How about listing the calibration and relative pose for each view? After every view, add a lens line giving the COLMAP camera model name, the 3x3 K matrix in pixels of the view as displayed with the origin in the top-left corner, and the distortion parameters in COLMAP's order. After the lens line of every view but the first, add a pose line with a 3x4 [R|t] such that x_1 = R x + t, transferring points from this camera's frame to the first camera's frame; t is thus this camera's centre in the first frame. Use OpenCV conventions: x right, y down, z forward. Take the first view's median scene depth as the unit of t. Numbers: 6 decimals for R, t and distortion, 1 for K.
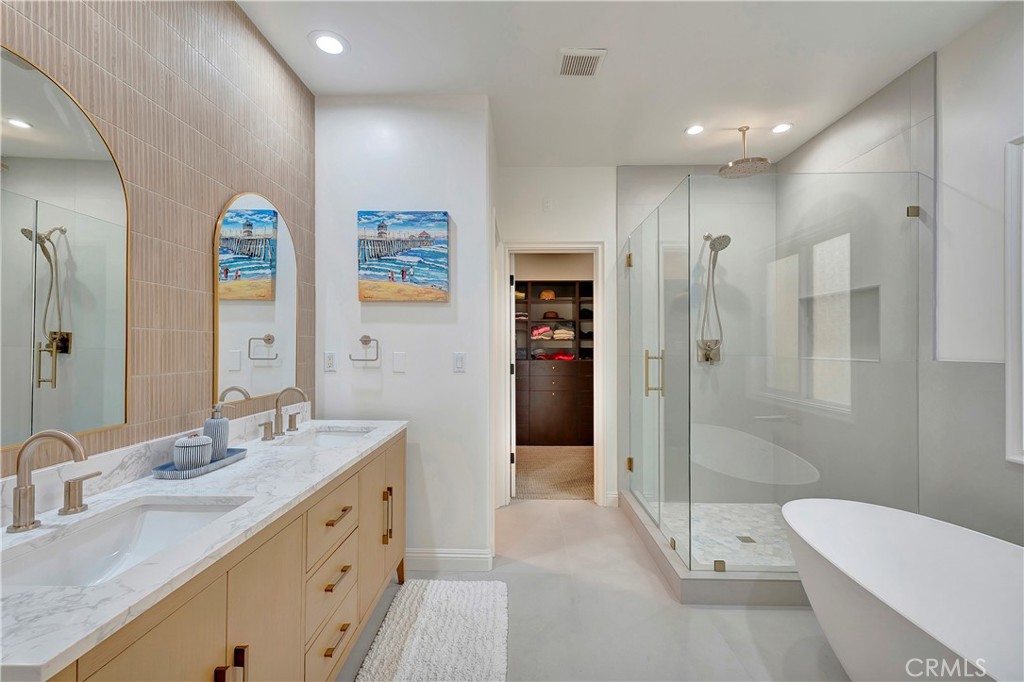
lens RADIAL K [[435.3, 0, 512.3], [0, 435.3, 345.8], [0, 0, 1]] dist [0.002279, 0.000022]
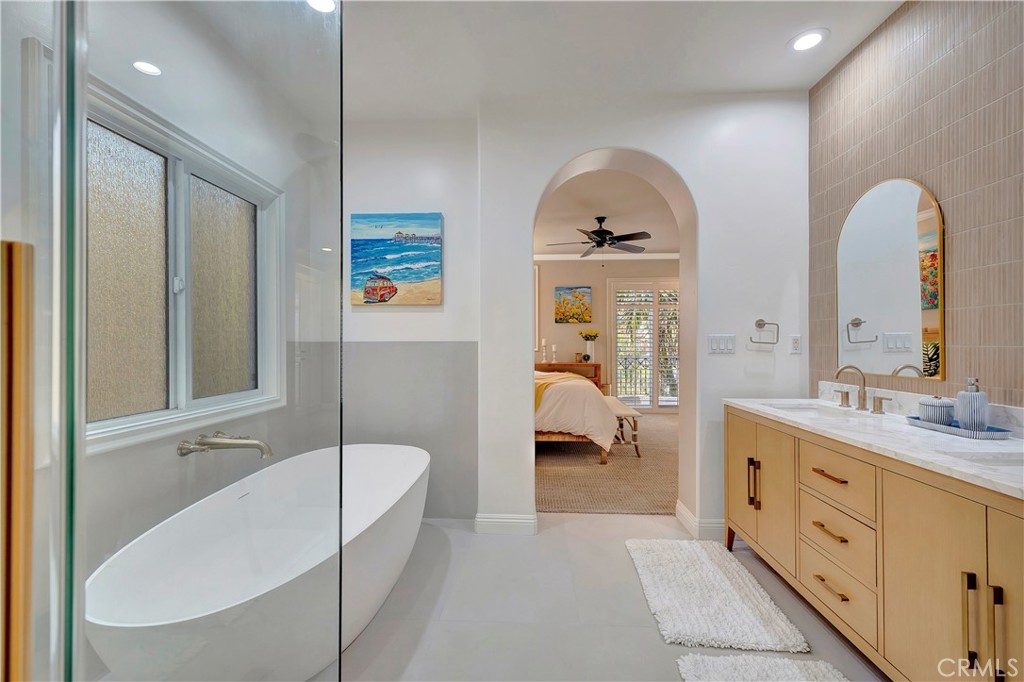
lens RADIAL K [[435.3, 0, 510.9], [0, 435.3, 341.8], [0, 0, 1]] dist [0.002279, 0.000022]
pose [[-0.999455, 0.000617, 0.033005, 0.386882], [0.000490, 0.999992, -0.003862, 0.061260], [-0.033007, -0.003844, -0.999448, 2.272144]]
